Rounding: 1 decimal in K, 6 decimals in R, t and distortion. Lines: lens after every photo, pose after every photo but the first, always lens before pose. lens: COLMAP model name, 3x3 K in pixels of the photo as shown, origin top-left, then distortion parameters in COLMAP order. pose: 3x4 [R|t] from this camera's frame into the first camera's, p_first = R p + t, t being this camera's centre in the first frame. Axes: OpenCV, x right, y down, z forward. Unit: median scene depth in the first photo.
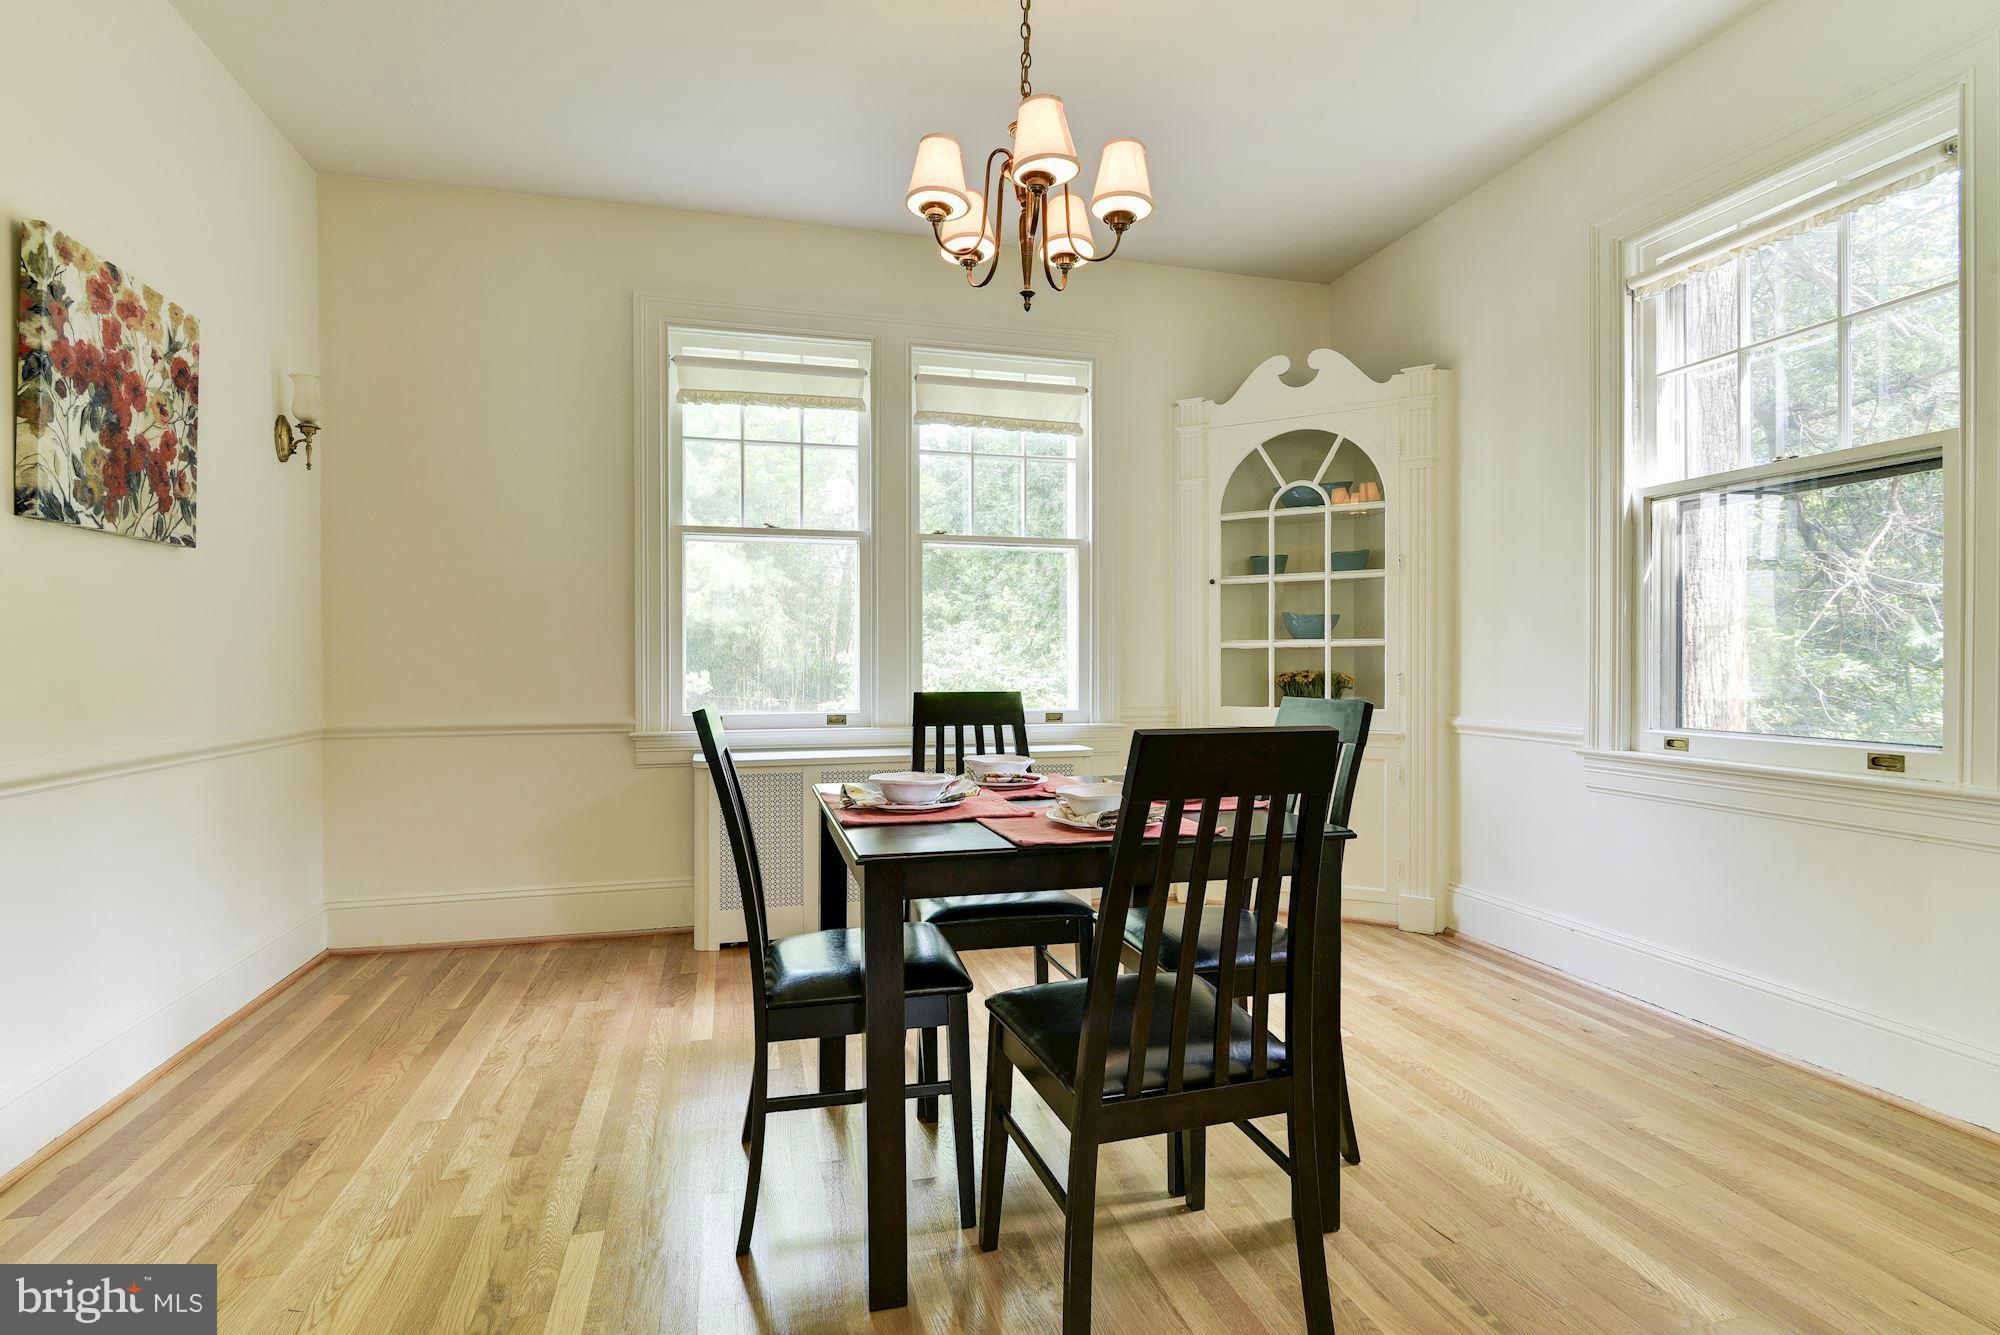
lens RADIAL K [[965.5, 0, 1000.0], [0, 965.5, 667.5], [0, 0, 1]] dist [0.000315, -0.000279]
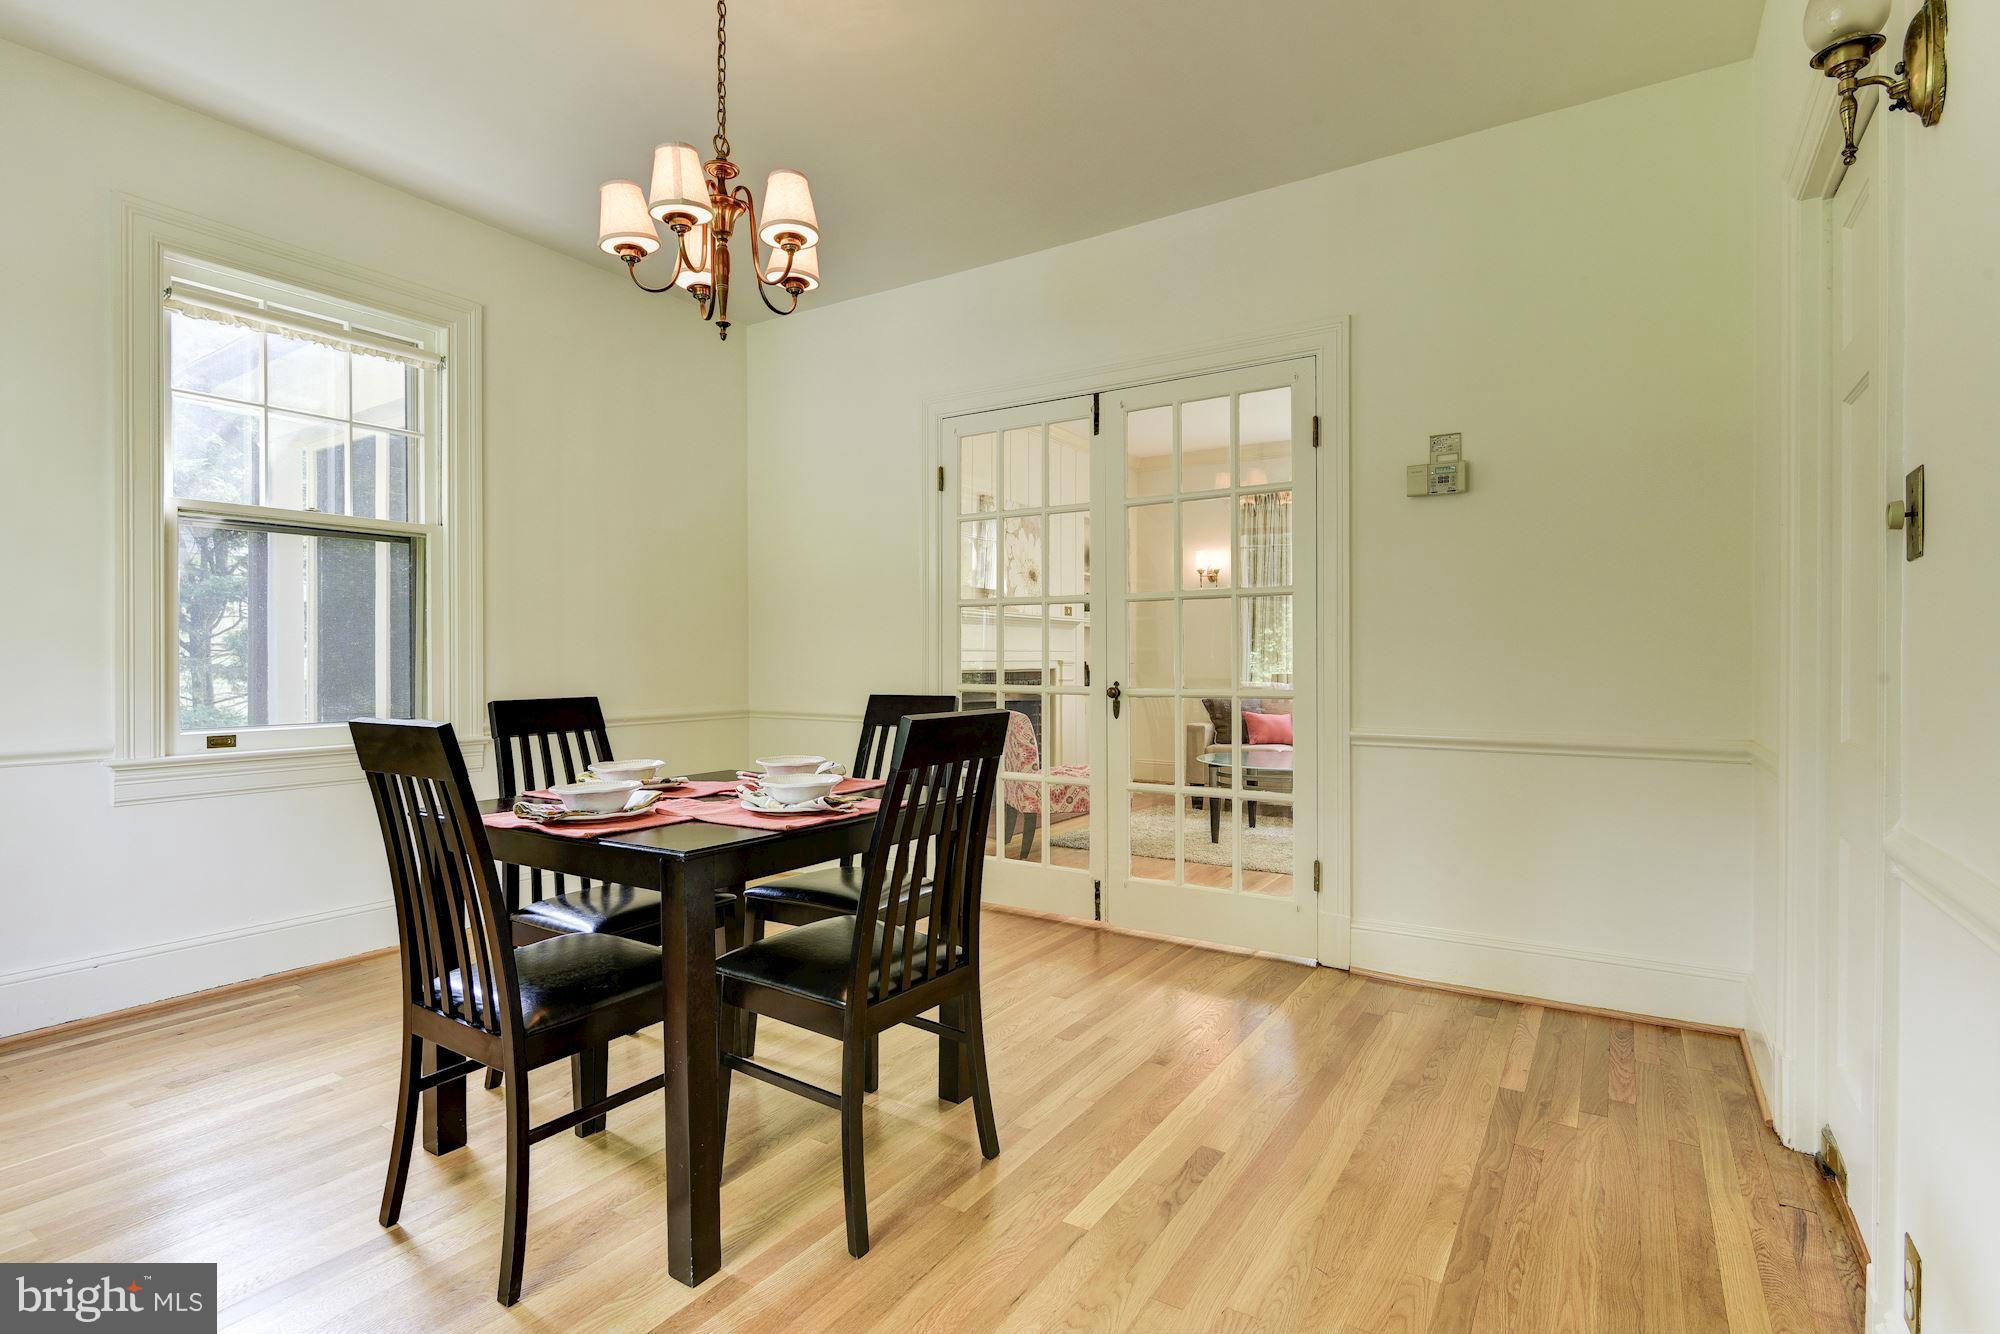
lens RADIAL K [[965.5, 0, 1000.0], [0, 965.5, 667.0], [0, 0, 1]] dist [0.000315, -0.000279]
pose [[-0.661546, -0.015174, 0.749751, -0.734728], [0.012431, 0.999436, 0.031196, -0.027492], [-0.749801, 0.029958, -0.660985, 1.115343]]
